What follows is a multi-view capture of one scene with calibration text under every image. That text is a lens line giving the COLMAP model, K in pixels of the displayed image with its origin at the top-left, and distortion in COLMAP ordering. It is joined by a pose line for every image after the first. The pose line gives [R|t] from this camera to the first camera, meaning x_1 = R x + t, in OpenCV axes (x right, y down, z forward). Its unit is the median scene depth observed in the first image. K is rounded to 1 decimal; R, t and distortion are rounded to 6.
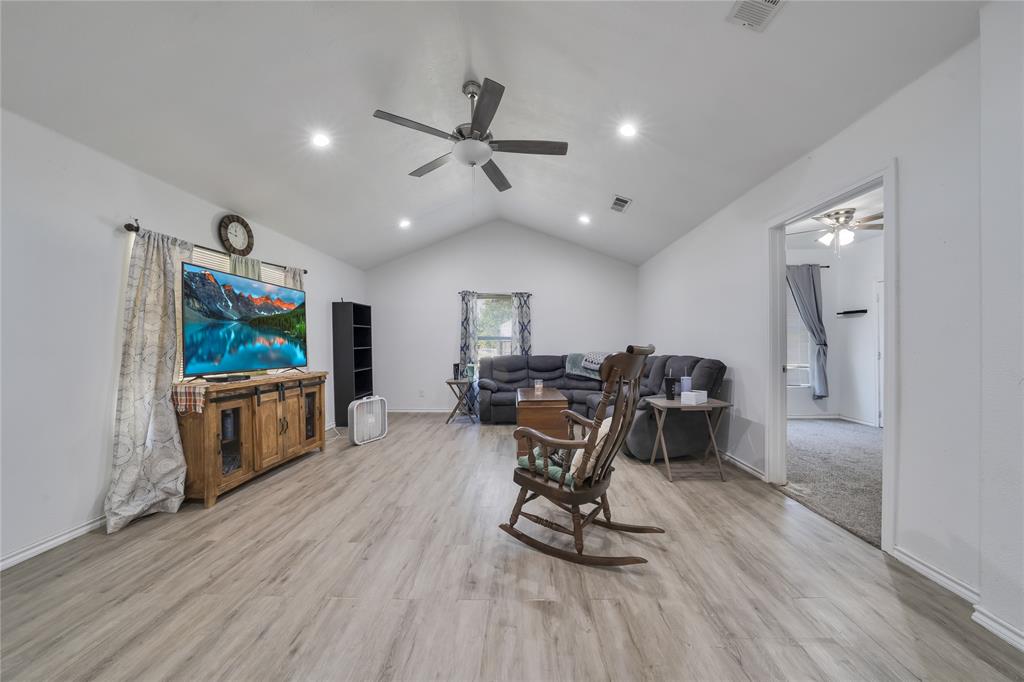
lens RADIAL K [[360.9, 0, 515.8], [0, 360.9, 345.7], [0, 0, 1]] dist [-0.022491, 0.003921]
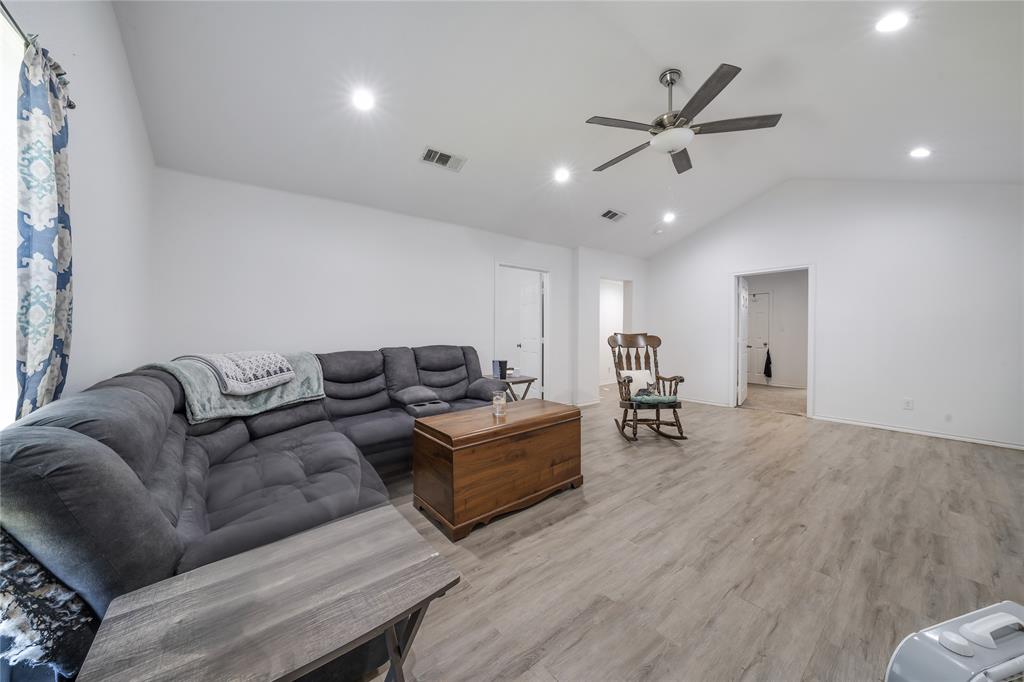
lens RADIAL K [[355.8, 0, 514.4], [0, 355.8, 338.9], [0, 0, 1]] dist [-0.024511, 0.006572]
pose [[-0.638635, -0.007378, 0.769475, -0.548343], [0.010825, 0.999769, 0.018570, -0.008382], [-0.769434, 0.020188, -0.638407, 1.825843]]
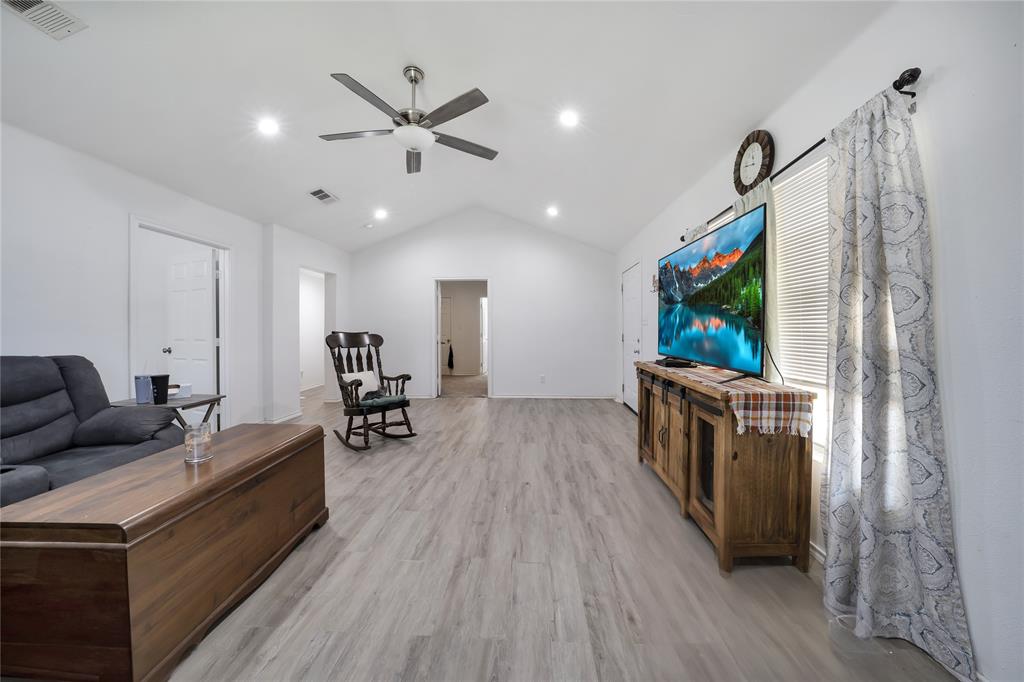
lens RADIAL K [[358.3, 0, 515.4], [0, 358.3, 332.8], [0, 0, 1]] dist [-0.026059, 0.005901]
pose [[-0.999846, 0.008071, 0.015572, -0.374812], [0.008303, 0.999854, 0.014901, -0.009685], [-0.015450, 0.015028, -0.999768, 1.839465]]
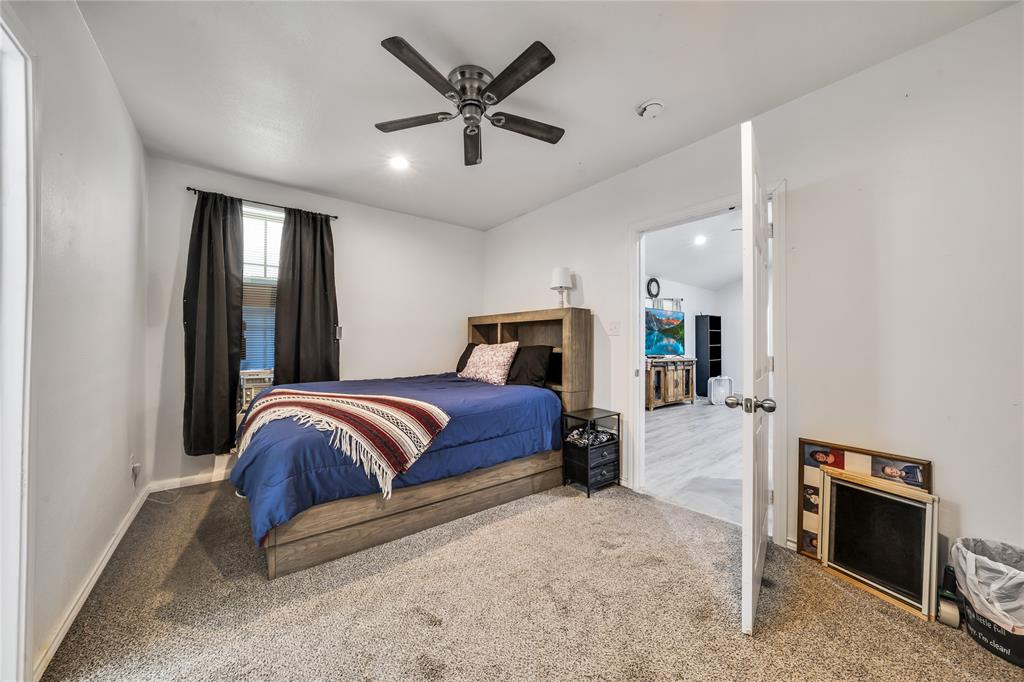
lens RADIAL K [[355.8, 0, 514.4], [0, 355.8, 338.9], [0, 0, 1]] dist [-0.024511, 0.006572]
pose [[0.633475, 0.008144, -0.773720, 0.303203], [-0.020146, 0.999779, -0.005971, 0.007610], [0.773501, 0.019370, 0.633499, -0.971884]]
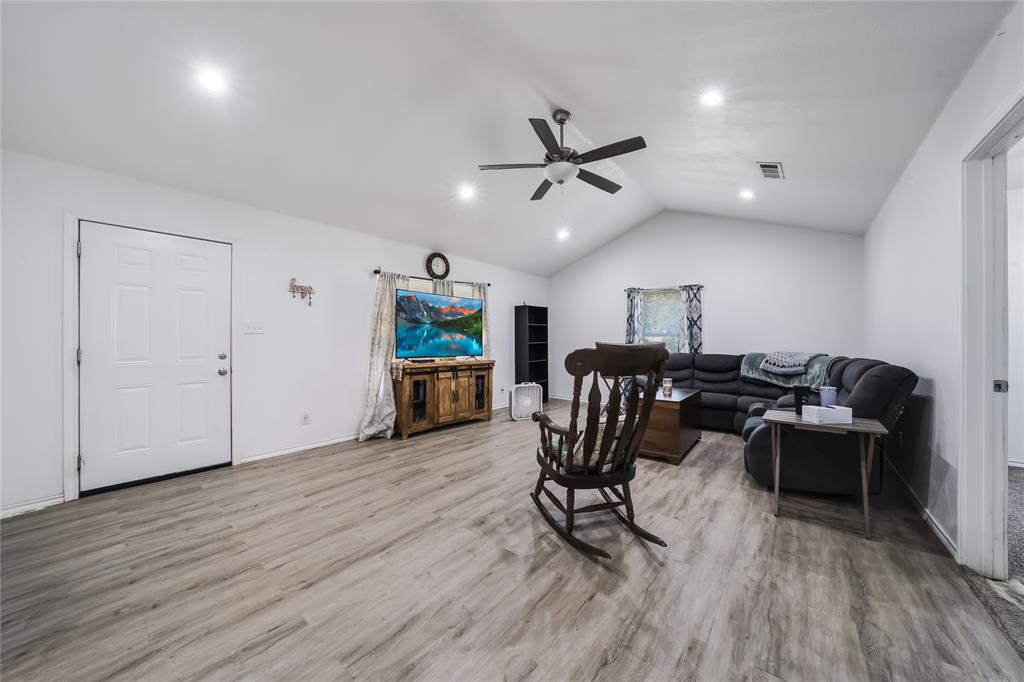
lens RADIAL K [[355.8, 0, 514.4], [0, 355.8, 338.9], [0, 0, 1]] dist [-0.024511, 0.006572]
pose [[0.788299, 0.006926, -0.615254, 0.425725], [-0.011777, 0.999923, -0.003833, -0.002599], [0.615180, 0.010268, 0.788320, 0.027066]]
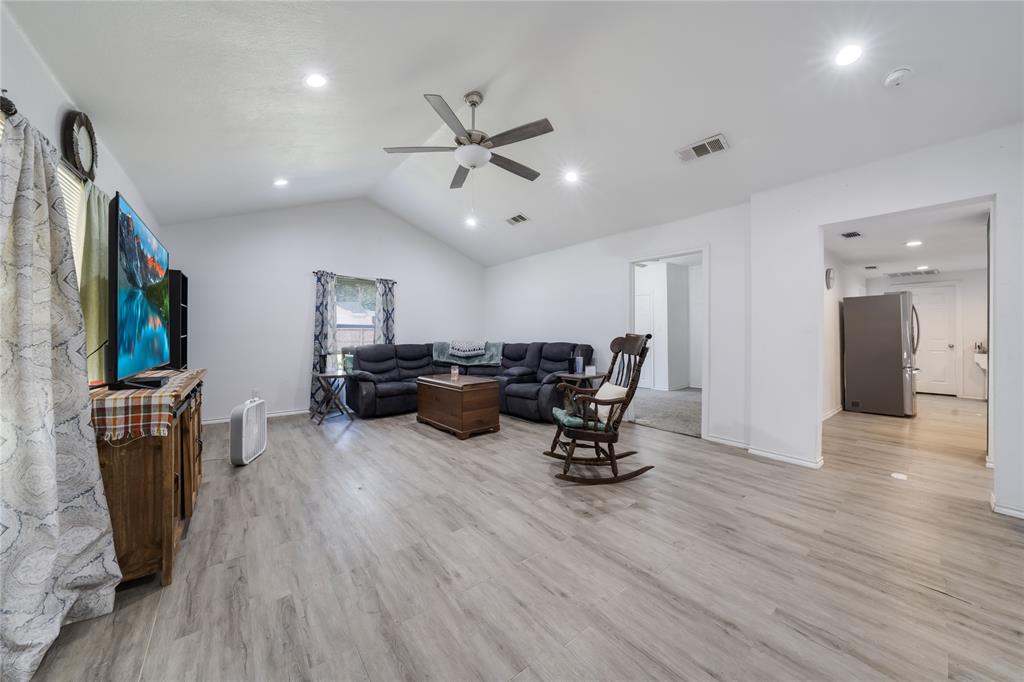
lens RADIAL K [[358.3, 0, 515.4], [0, 358.3, 332.8], [0, 0, 1]] dist [-0.026059, 0.005901]
pose [[0.764085, 0.008969, 0.645053, -0.653336], [-0.004184, 0.999951, -0.008947, 0.005466], [-0.645102, 0.004137, 0.764085, 0.090190]]
